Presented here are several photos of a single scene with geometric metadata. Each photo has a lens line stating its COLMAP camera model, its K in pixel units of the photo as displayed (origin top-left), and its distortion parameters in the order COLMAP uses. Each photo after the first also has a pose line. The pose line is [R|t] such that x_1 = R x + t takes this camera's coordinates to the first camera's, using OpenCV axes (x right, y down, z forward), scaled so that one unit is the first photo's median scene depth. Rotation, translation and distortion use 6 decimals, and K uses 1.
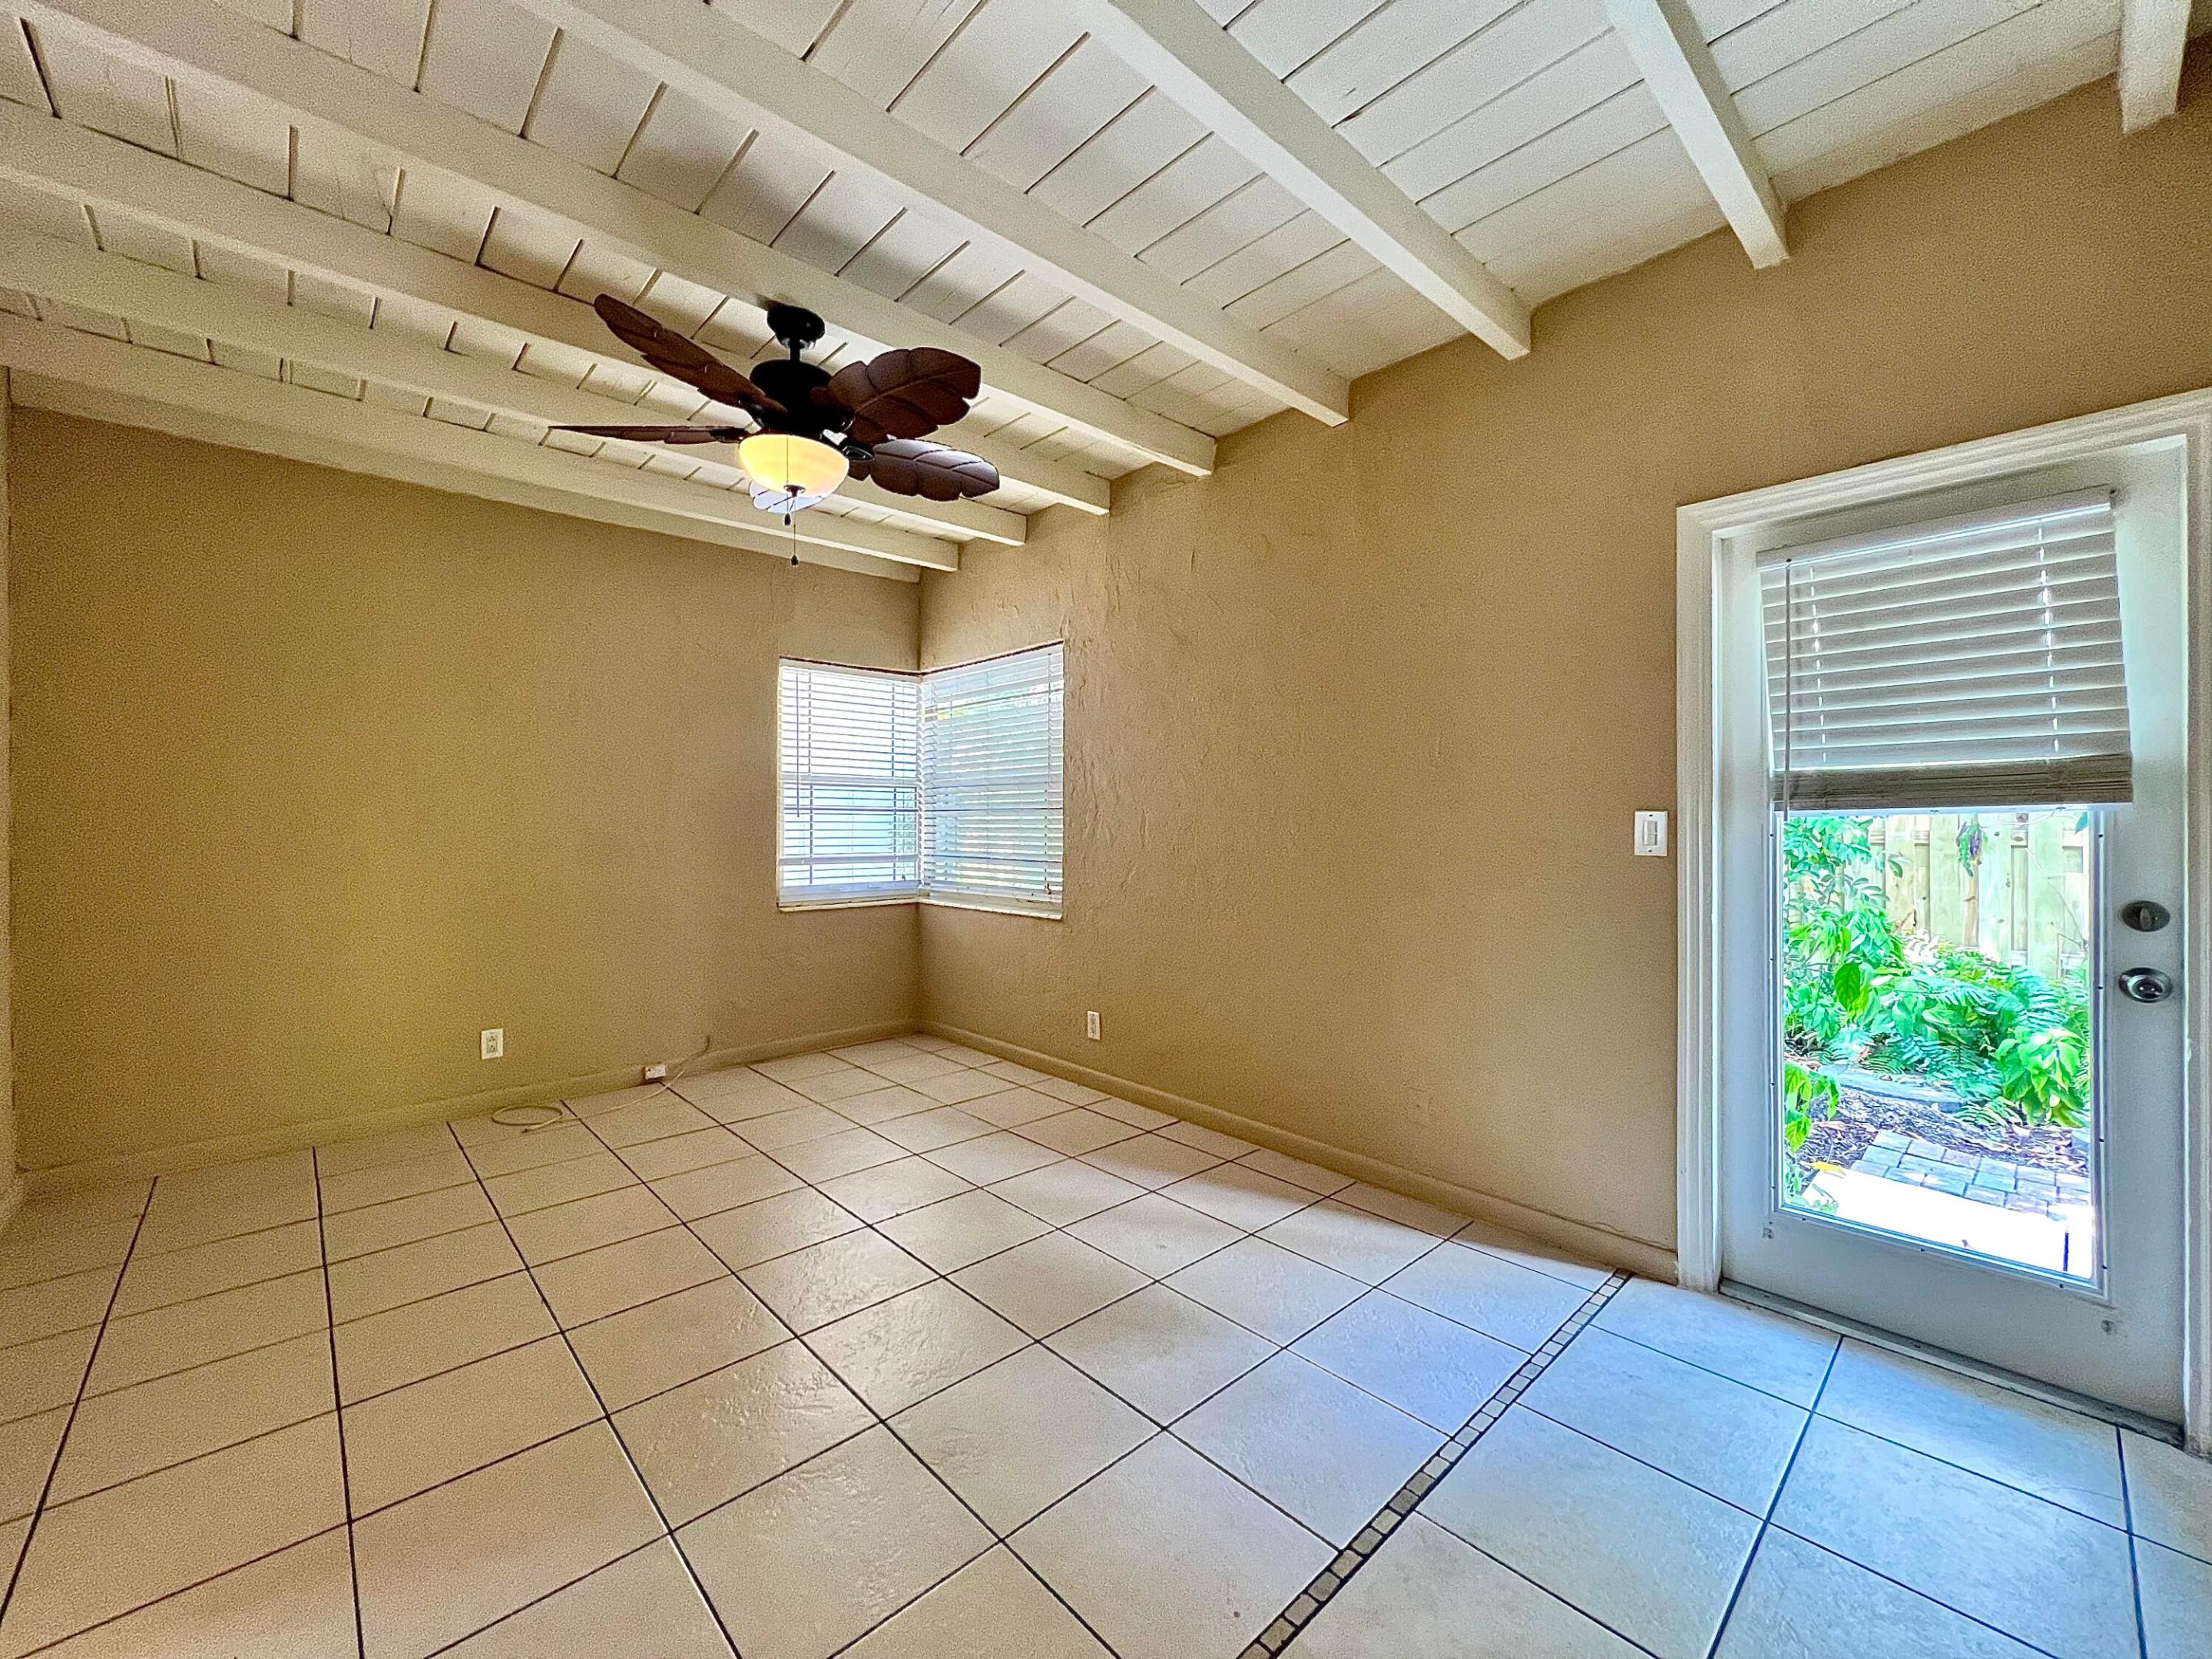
lens RADIAL K [[886.8, 0, 1098.3], [0, 886.8, 826.9], [0, 0, 1]] dist [-0.000897, 0.004638]
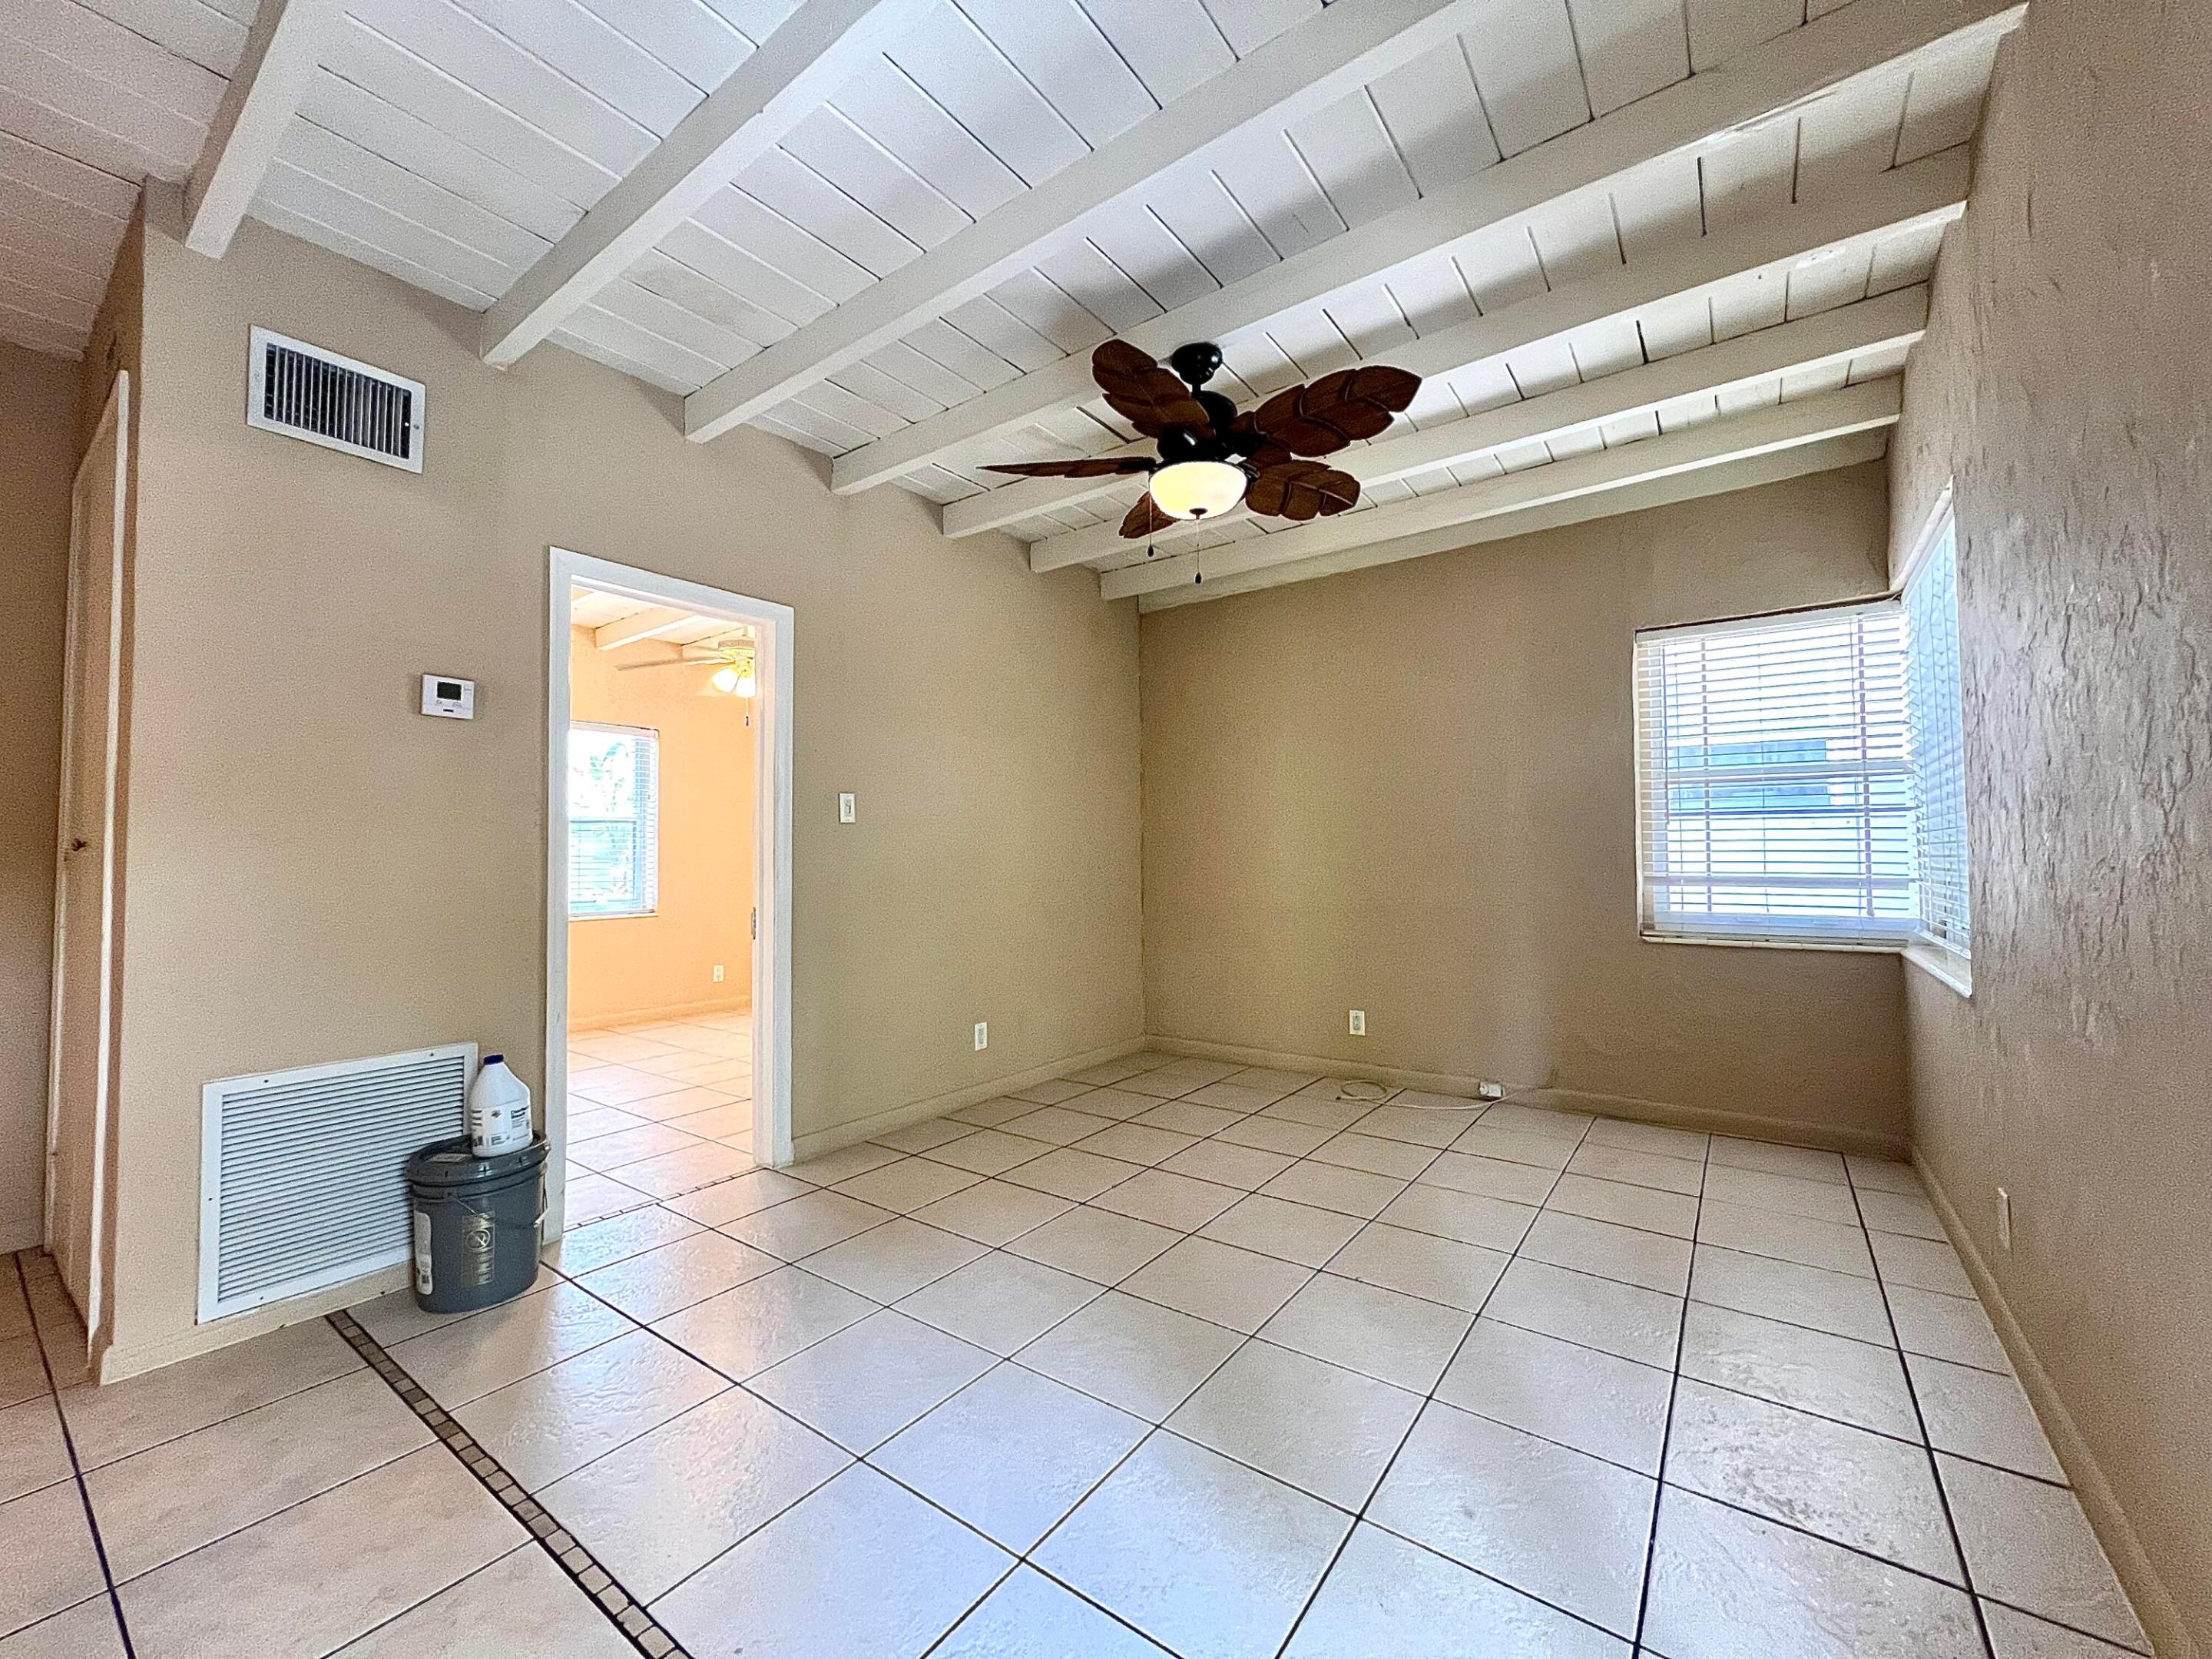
lens RADIAL K [[886.8, 0, 1098.3], [0, 886.8, 826.9], [0, 0, 1]] dist [-0.000897, 0.004638]
pose [[0.189329, -0.031587, -0.981405, 0.346703], [0.001598, 0.999491, -0.031861, 0.015874], [0.981912, 0.004464, 0.189283, 0.352835]]
